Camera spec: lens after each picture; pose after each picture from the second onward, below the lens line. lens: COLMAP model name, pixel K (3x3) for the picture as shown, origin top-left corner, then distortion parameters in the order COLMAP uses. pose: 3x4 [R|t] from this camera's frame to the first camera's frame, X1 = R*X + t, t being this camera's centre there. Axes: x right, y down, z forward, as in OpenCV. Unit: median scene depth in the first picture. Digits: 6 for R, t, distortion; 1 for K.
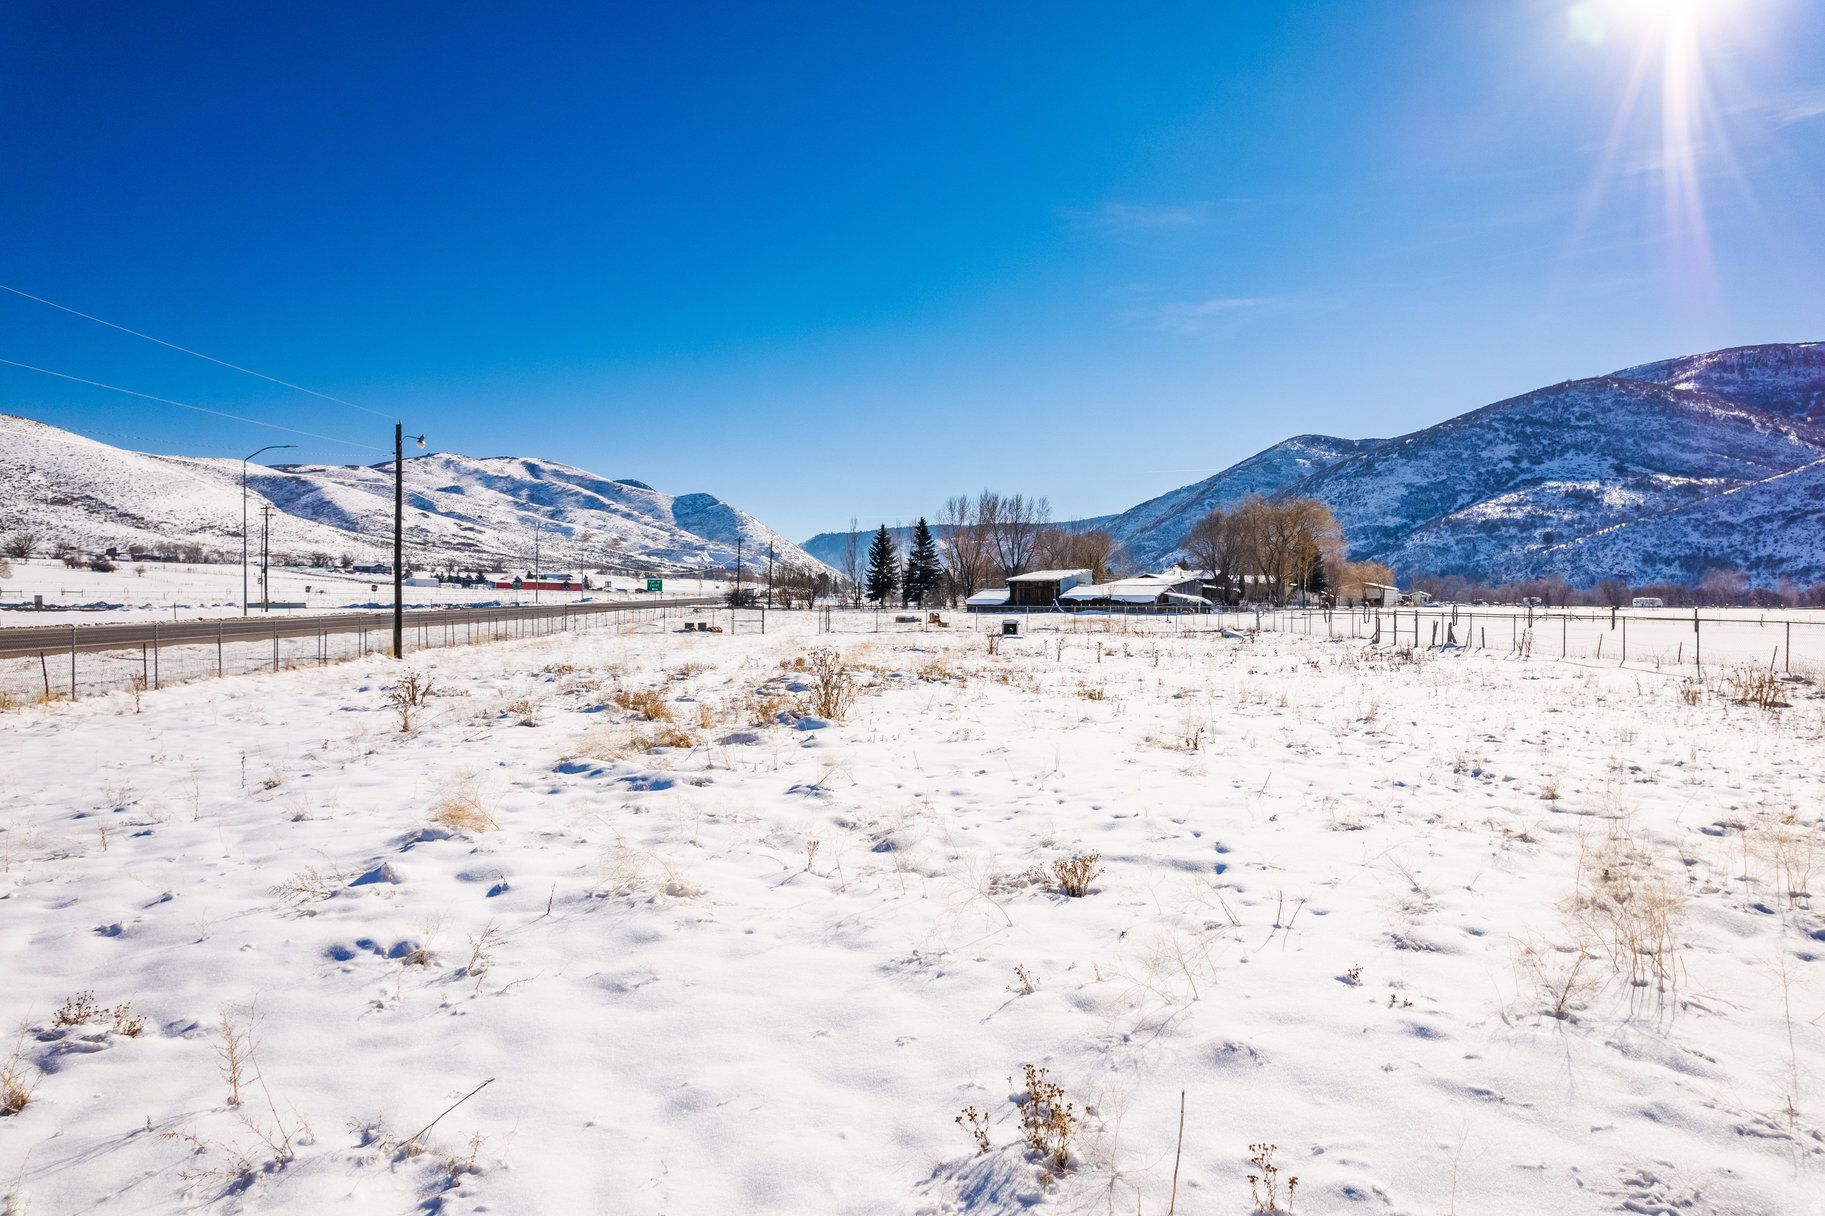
lens RADIAL K [[1166.7, 0, 911.3], [0, 1166.7, 617.9], [0, 0, 1]] dist [-0.086138, 0.074531]
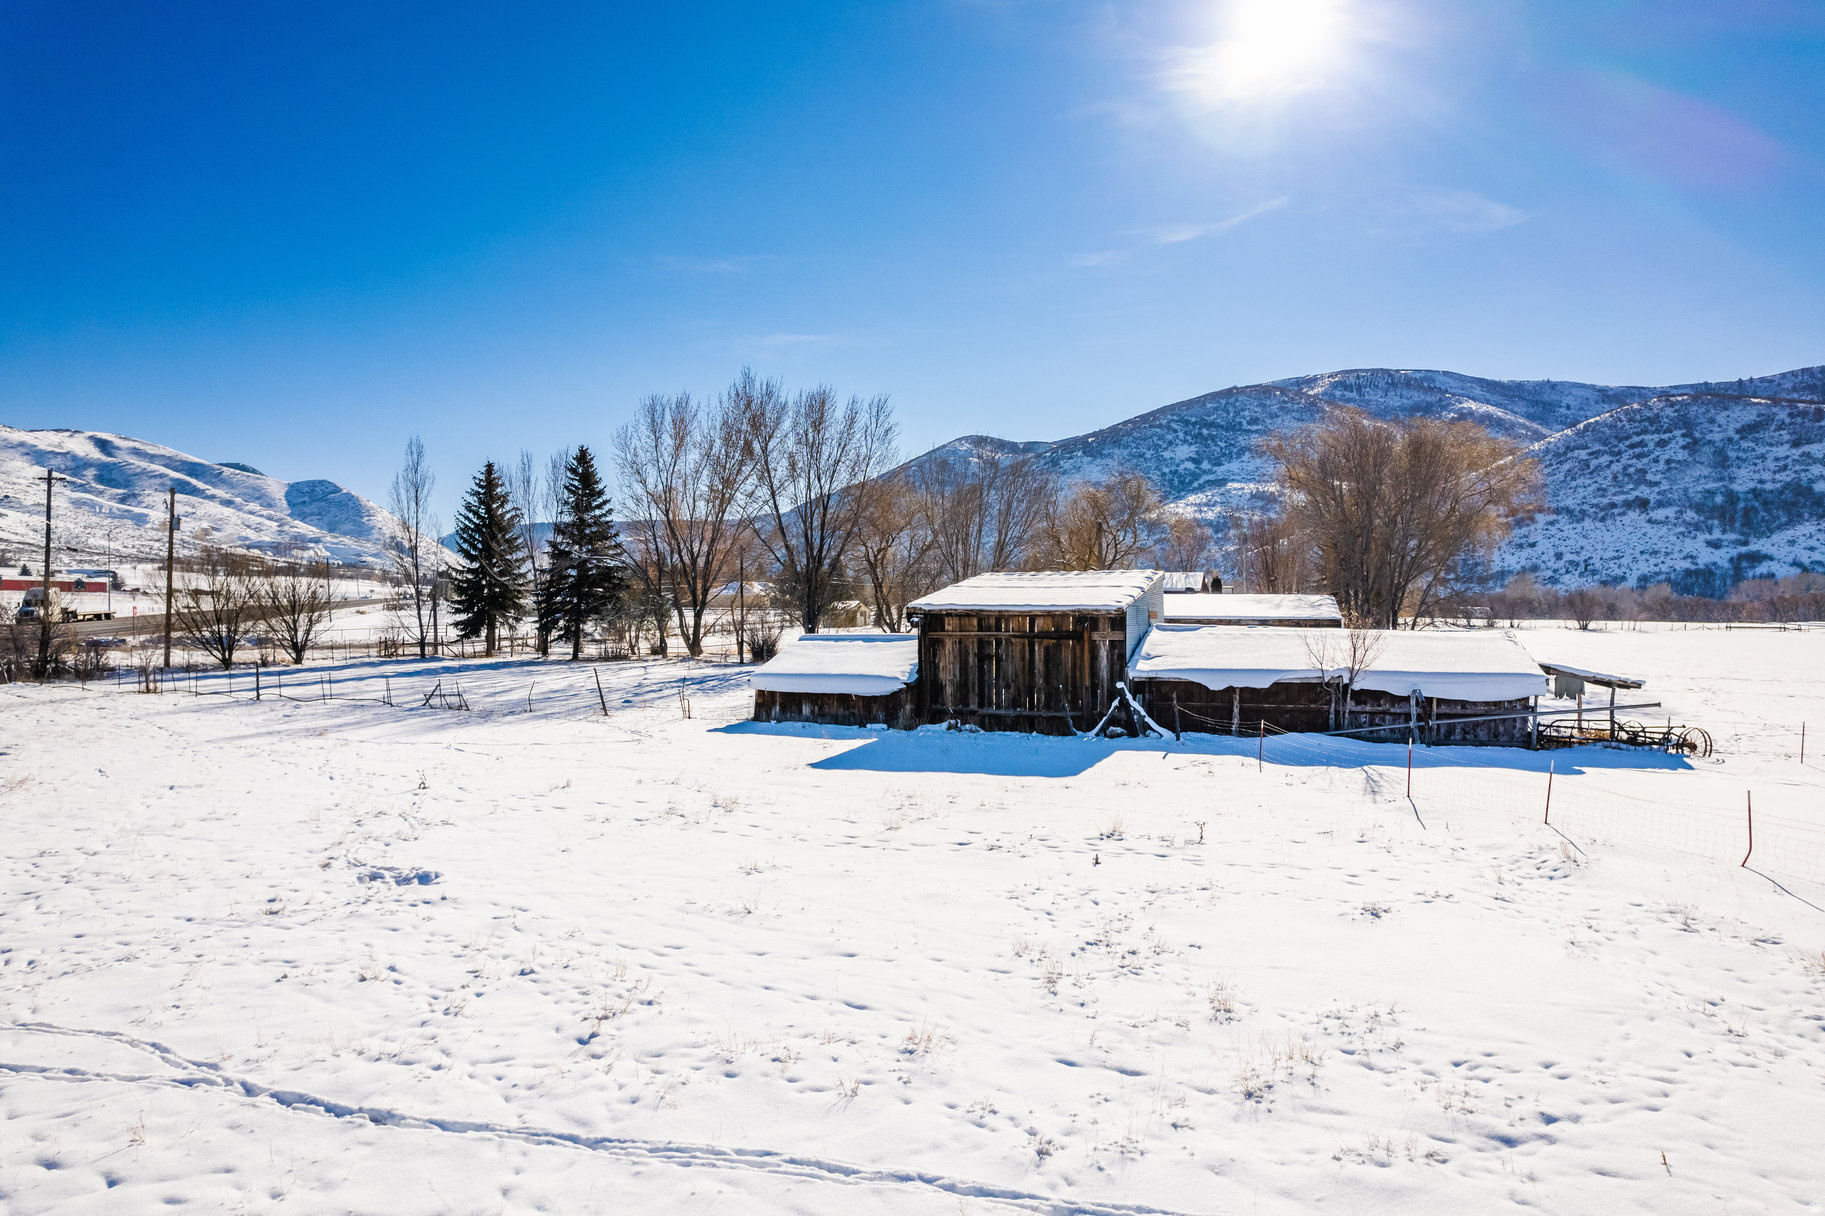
lens RADIAL K [[1165.3, 0, 914.0], [0, 1165.3, 619.1], [0, 0, 1]] dist [-0.078213, 0.066172]
pose [[0.957182, -0.004623, 0.289450, 0.000457], [0.003940, 0.999988, 0.002942, -0.004477], [-0.289460, -0.001676, 0.957189, 0.108233]]
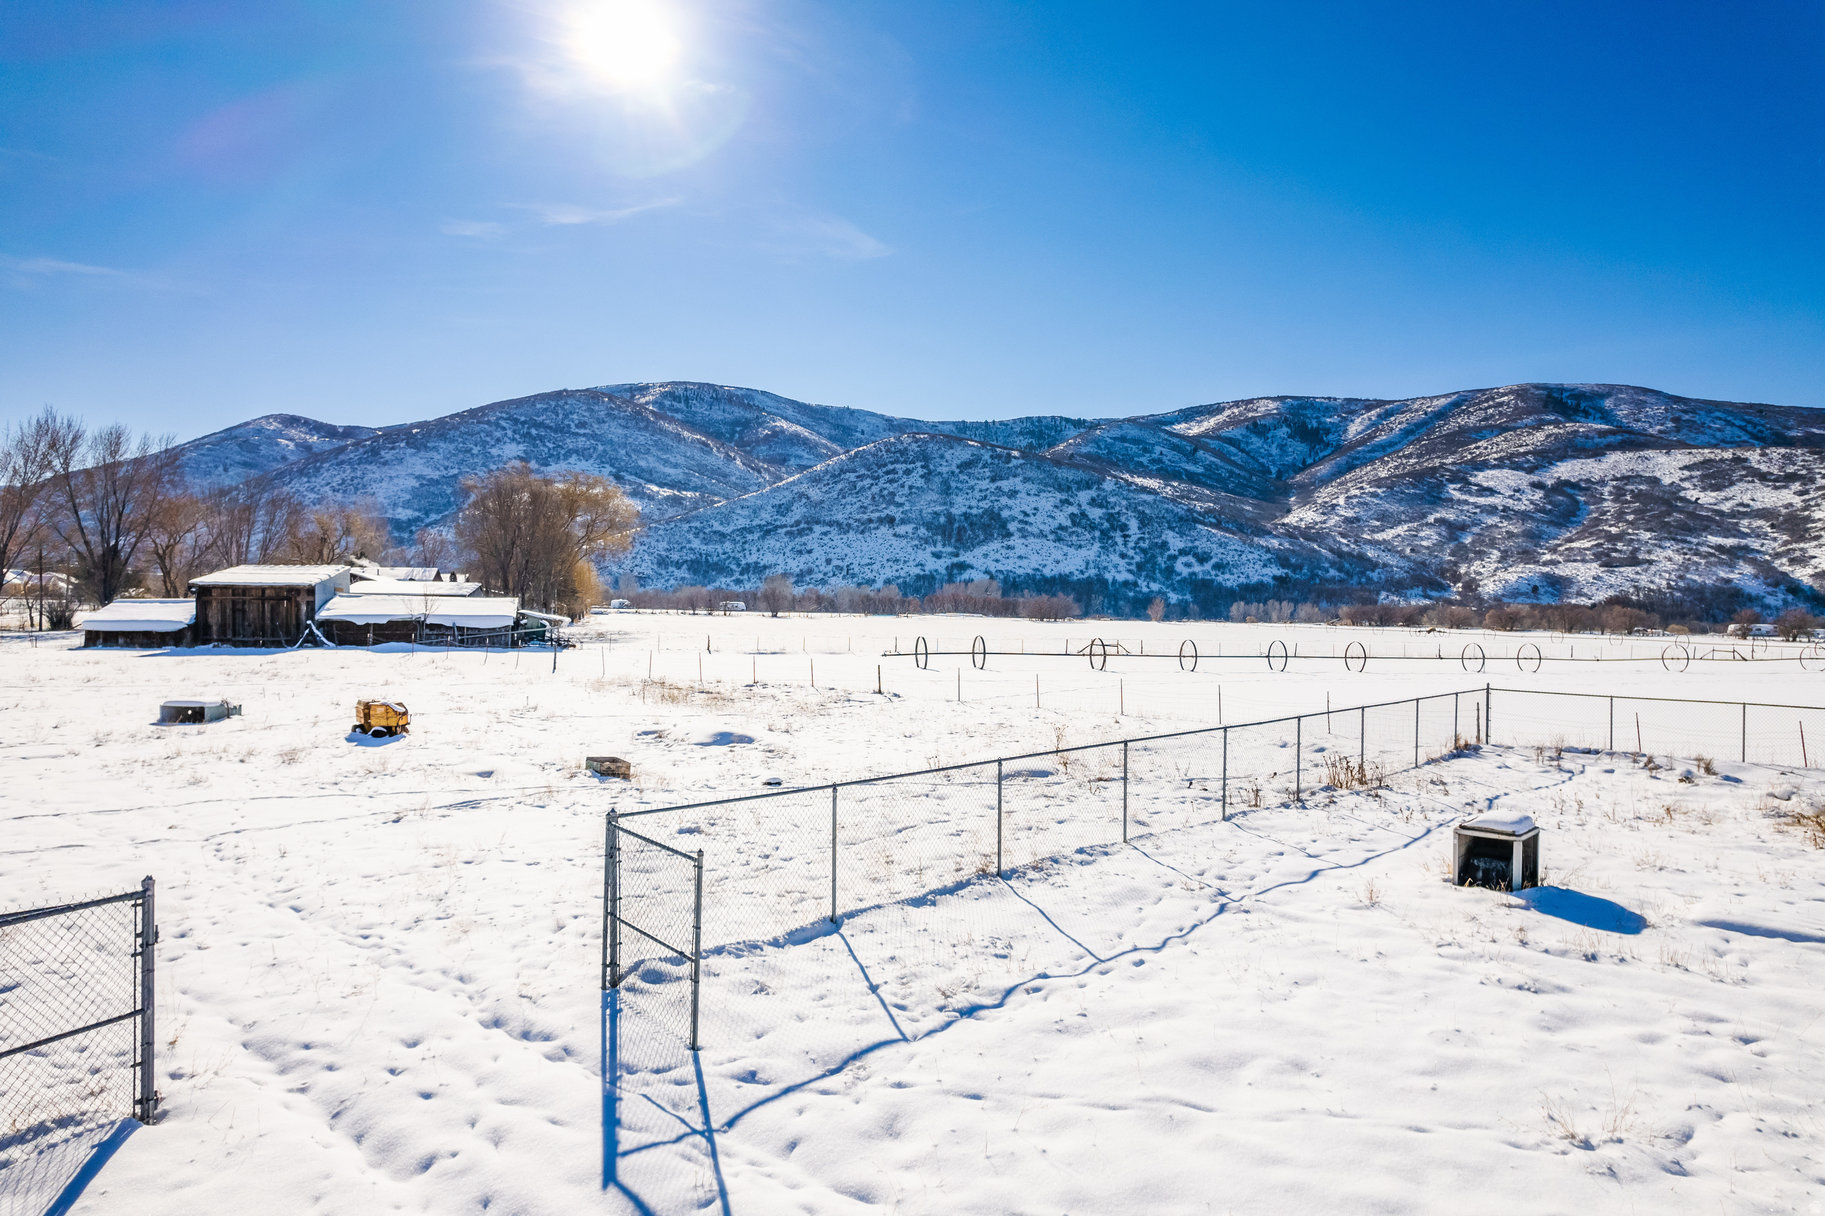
lens RADIAL K [[1165.3, 0, 914.0], [0, 1165.3, 619.1], [0, 0, 1]] dist [-0.078213, 0.066172]
pose [[0.661720, -0.005788, 0.749729, -0.011943], [0.001802, 0.999980, 0.006130, -0.002850], [-0.749749, -0.002706, 0.661717, 0.064356]]
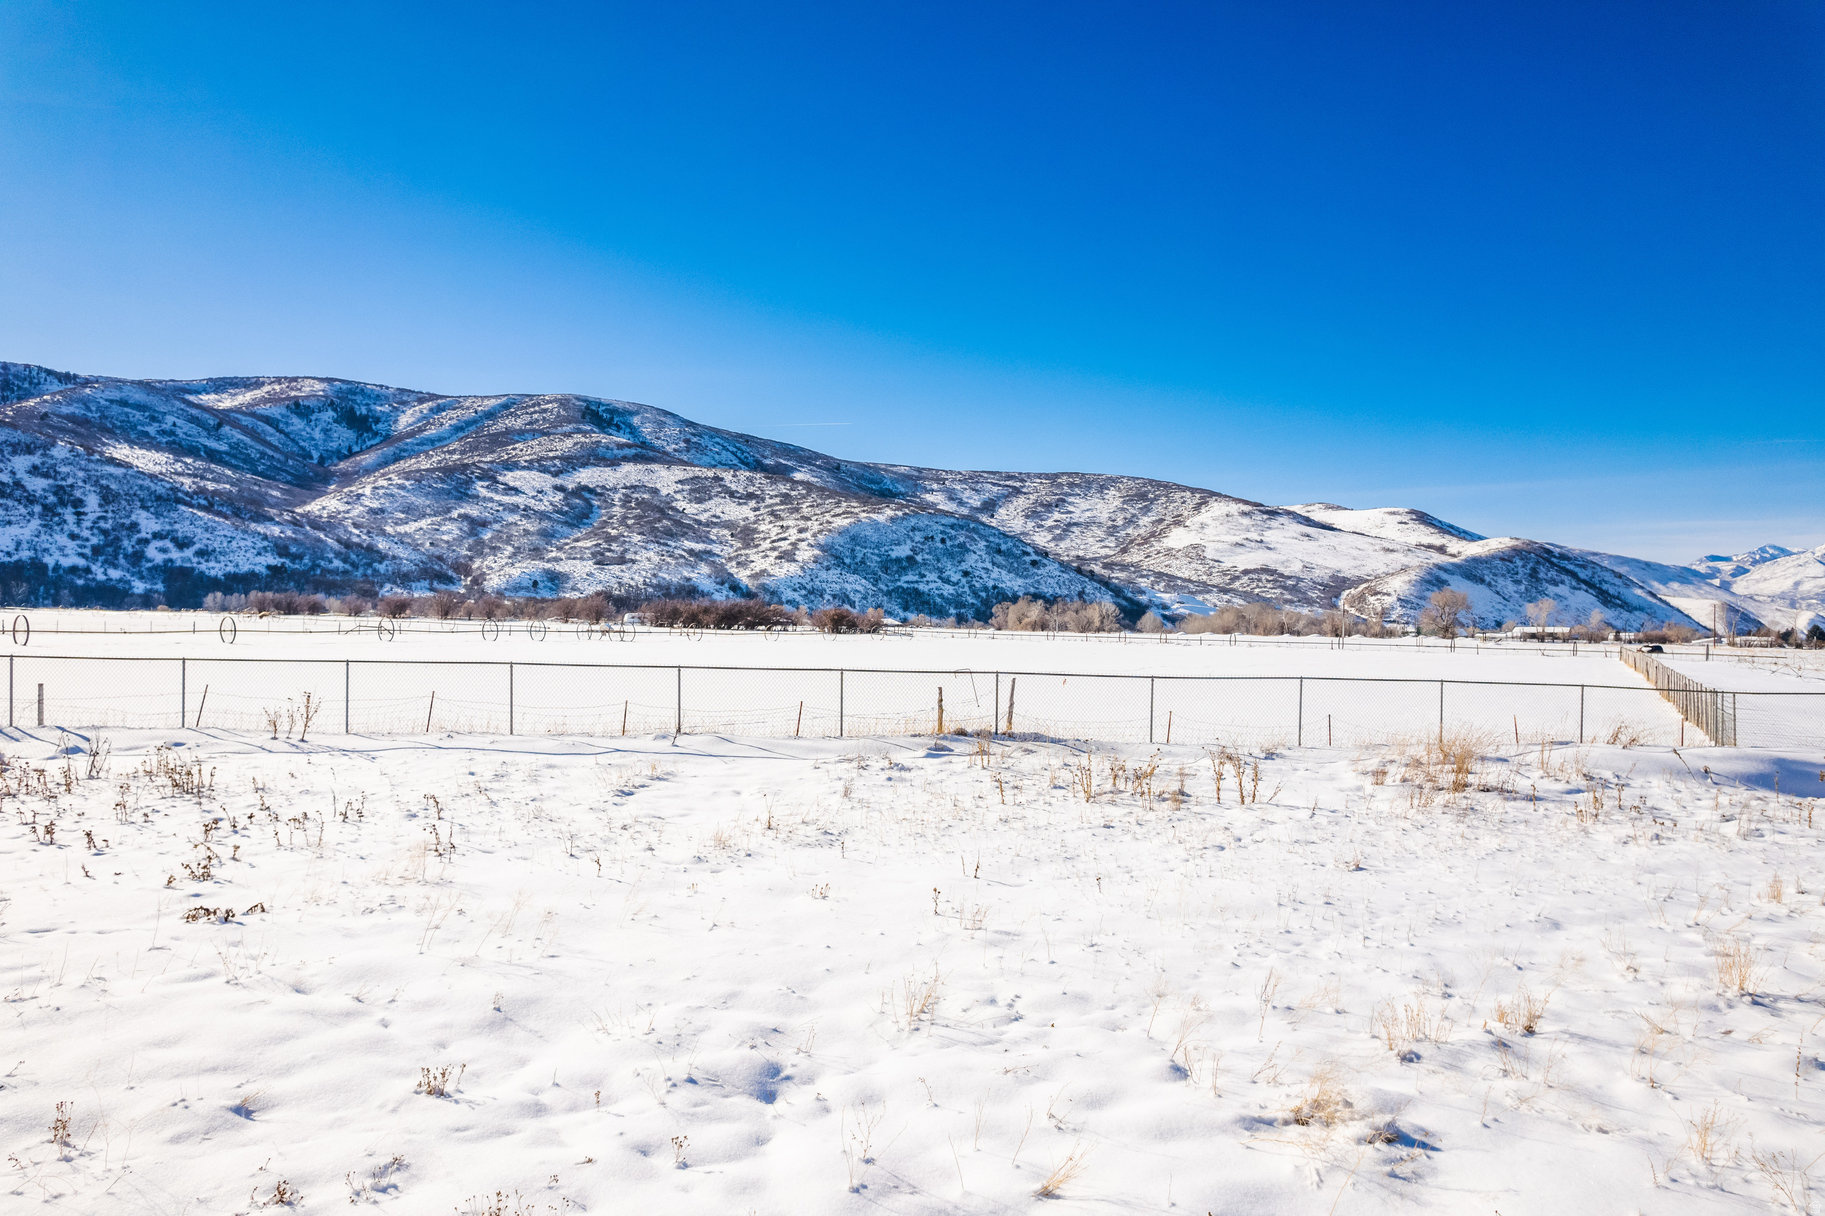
lens RADIAL K [[1174.4, 0, 903.1], [0, 1174.4, 612.8], [0, 0, 1]] dist [-0.087029, 0.082163]
pose [[-0.033854, -0.003920, 0.999419, 0.000446], [-0.002455, 0.999990, 0.003839, -0.001129], [-0.999424, -0.002324, -0.033864, 0.031566]]
